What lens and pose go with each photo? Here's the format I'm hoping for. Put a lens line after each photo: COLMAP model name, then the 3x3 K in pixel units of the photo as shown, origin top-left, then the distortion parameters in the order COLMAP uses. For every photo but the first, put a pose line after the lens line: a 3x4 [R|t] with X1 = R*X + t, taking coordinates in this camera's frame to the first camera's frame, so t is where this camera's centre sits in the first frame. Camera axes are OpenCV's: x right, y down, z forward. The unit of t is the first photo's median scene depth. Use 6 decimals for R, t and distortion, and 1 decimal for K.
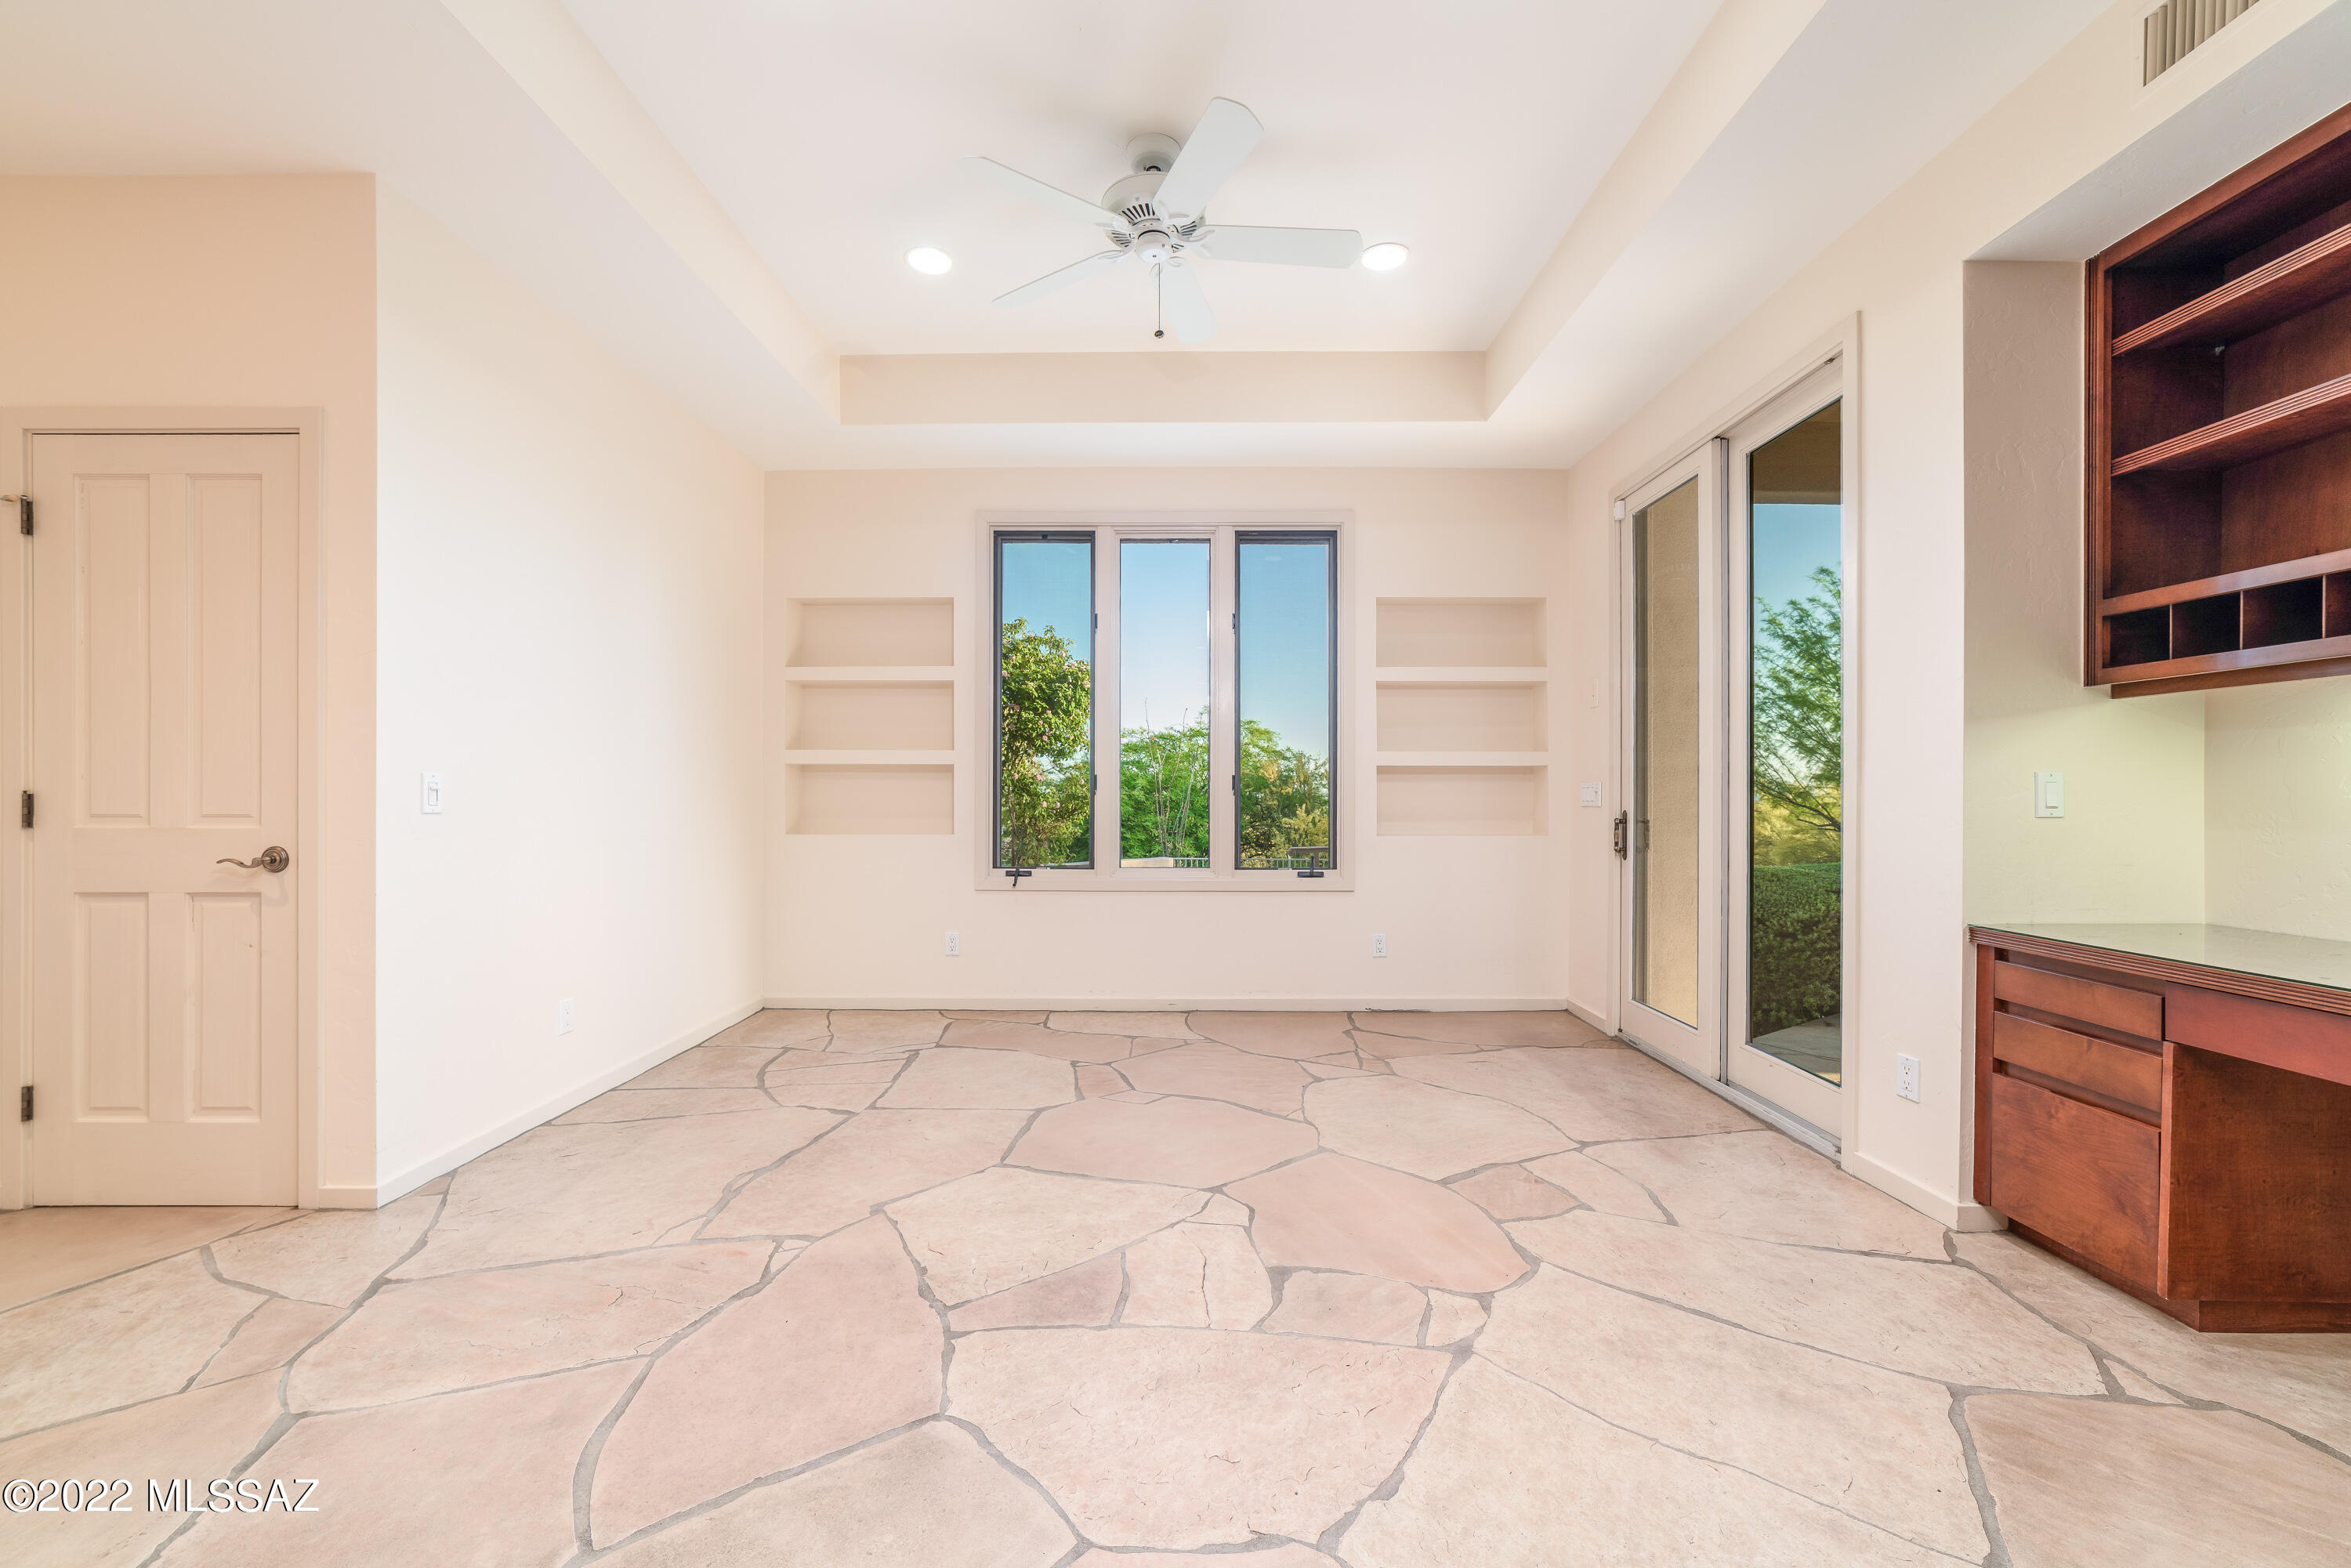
lens RADIAL K [[925.0, 0, 1173.0], [0, 925.0, 788.2], [0, 0, 1]] dist [-0.019536, 0.005434]
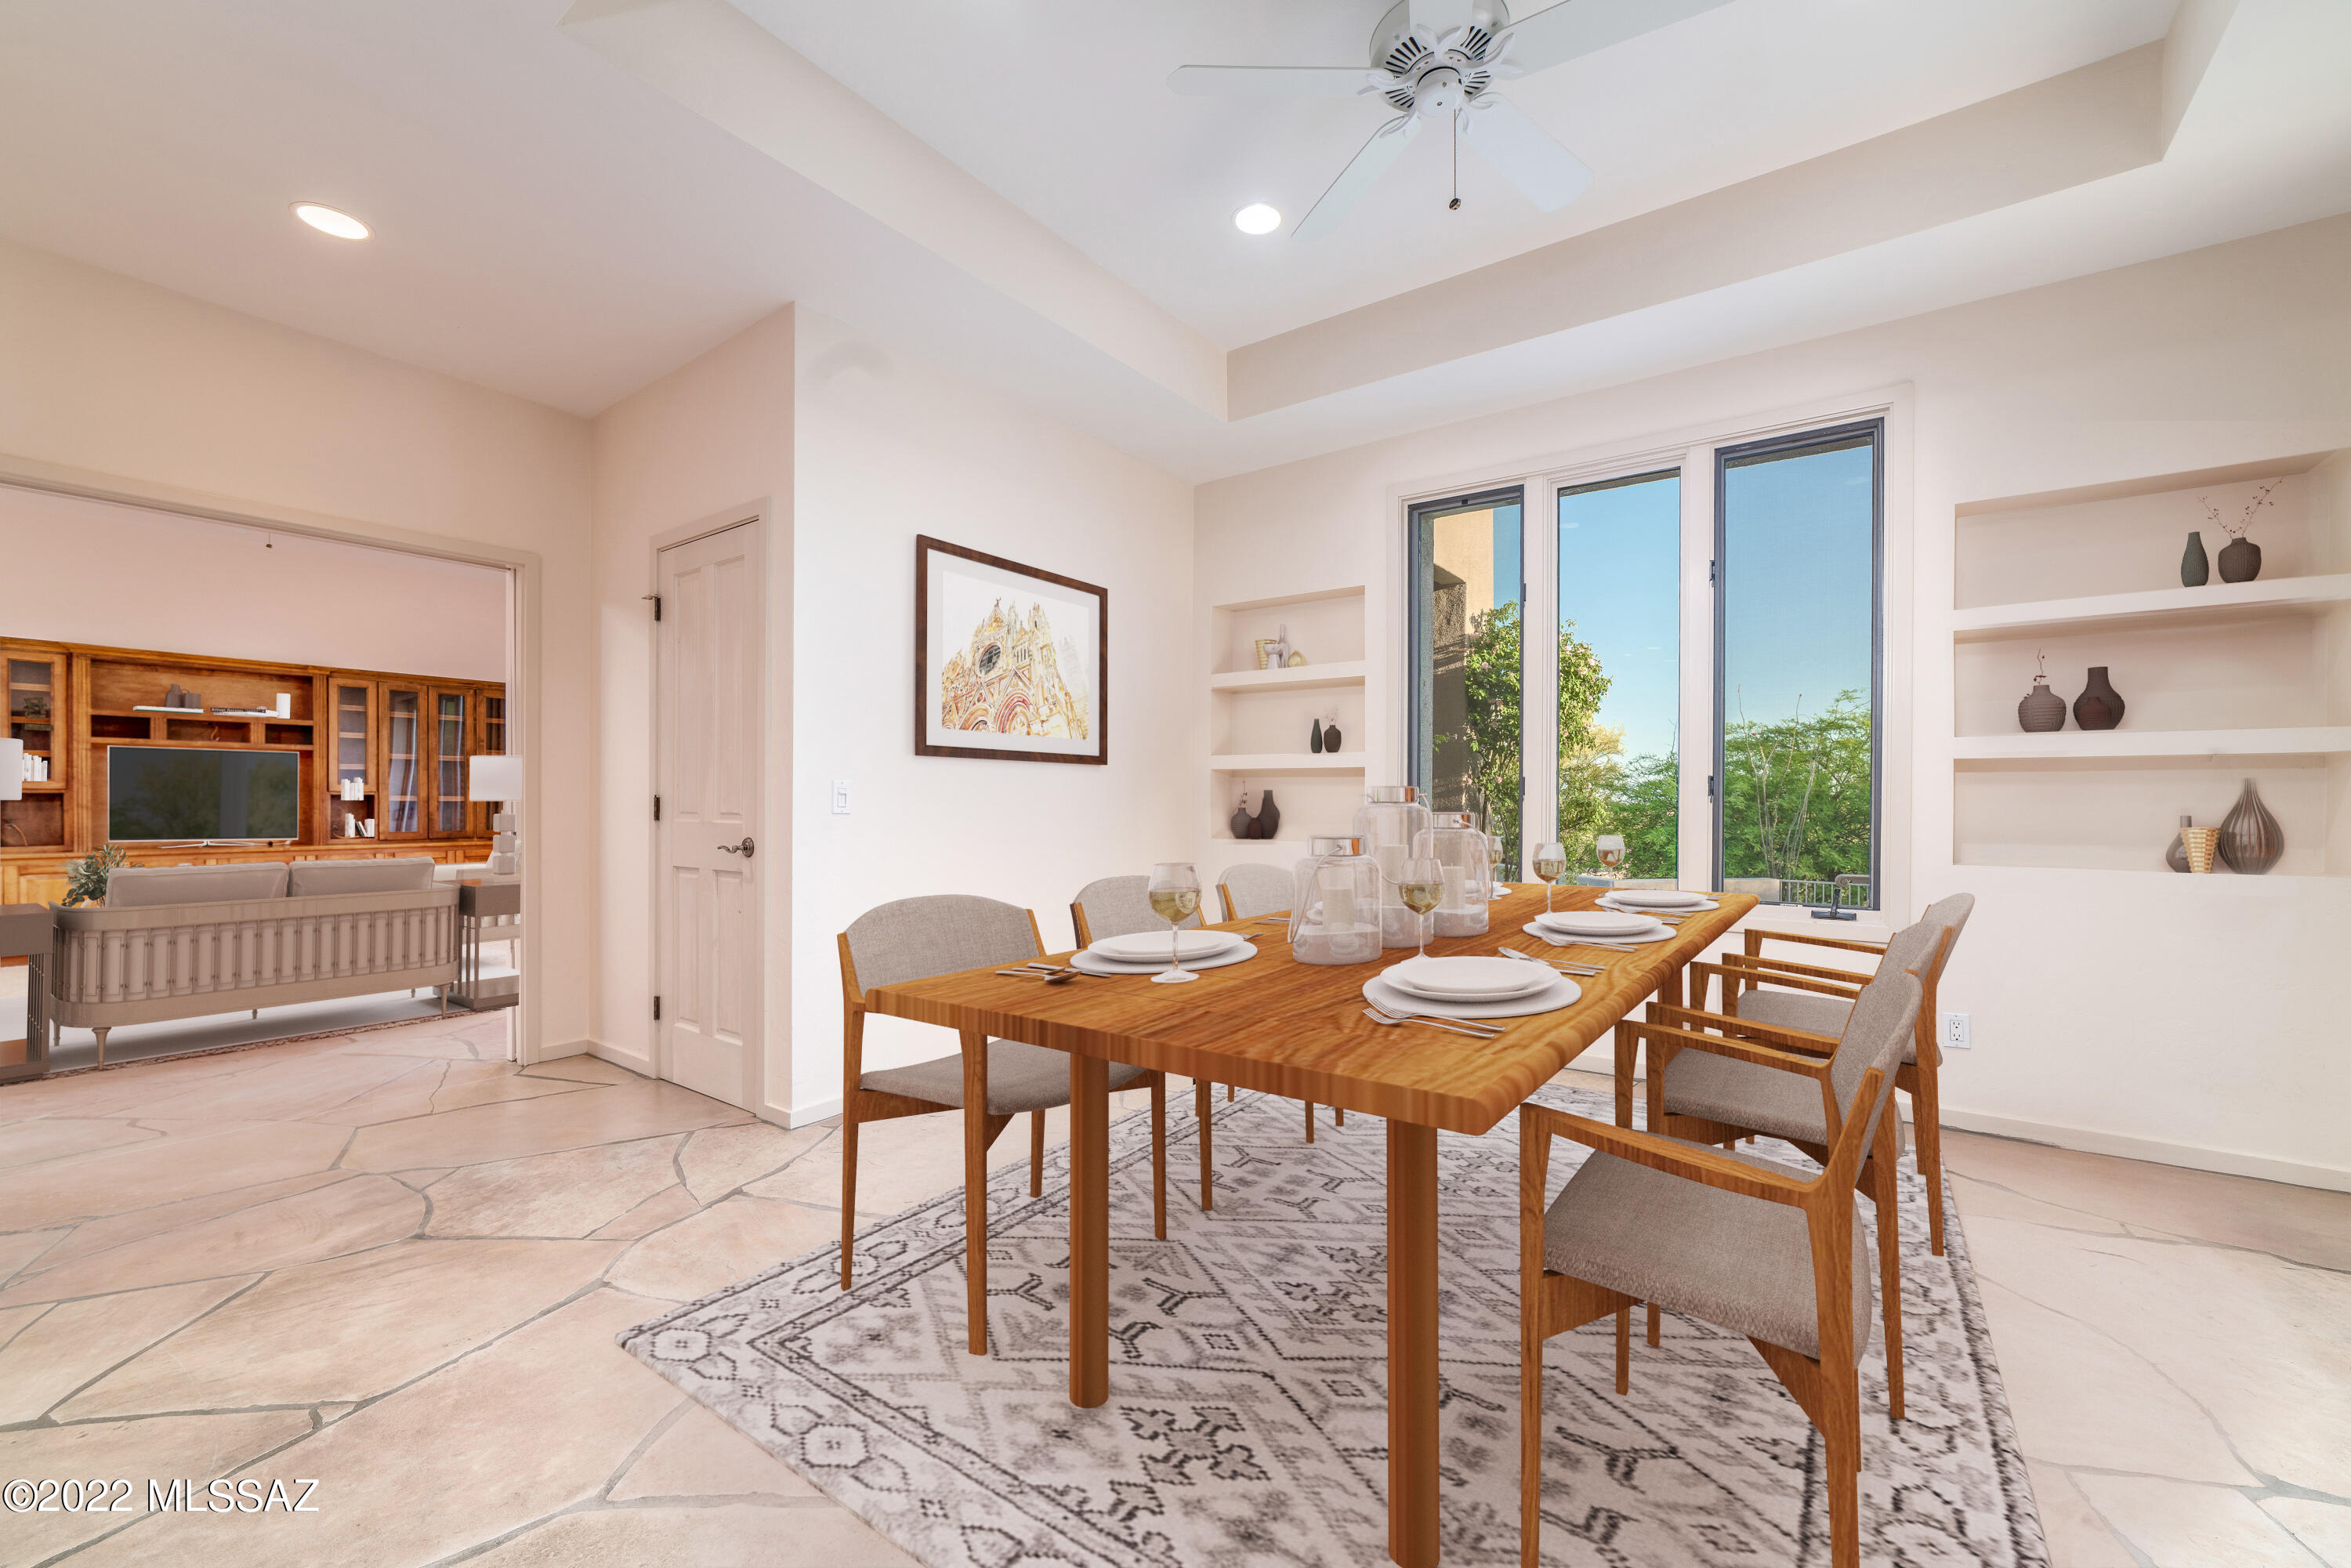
lens RADIAL K [[925.0, 0, 1154.4], [0, 925.0, 803.6], [0, 0, 1]] dist [-0.019536, 0.005434]
pose [[0.815007, 0.006046, -0.579419, 0.135284], [-0.000037, 0.999946, 0.010383, 0.000519], [0.579451, -0.008441, 0.814964, 0.134320]]
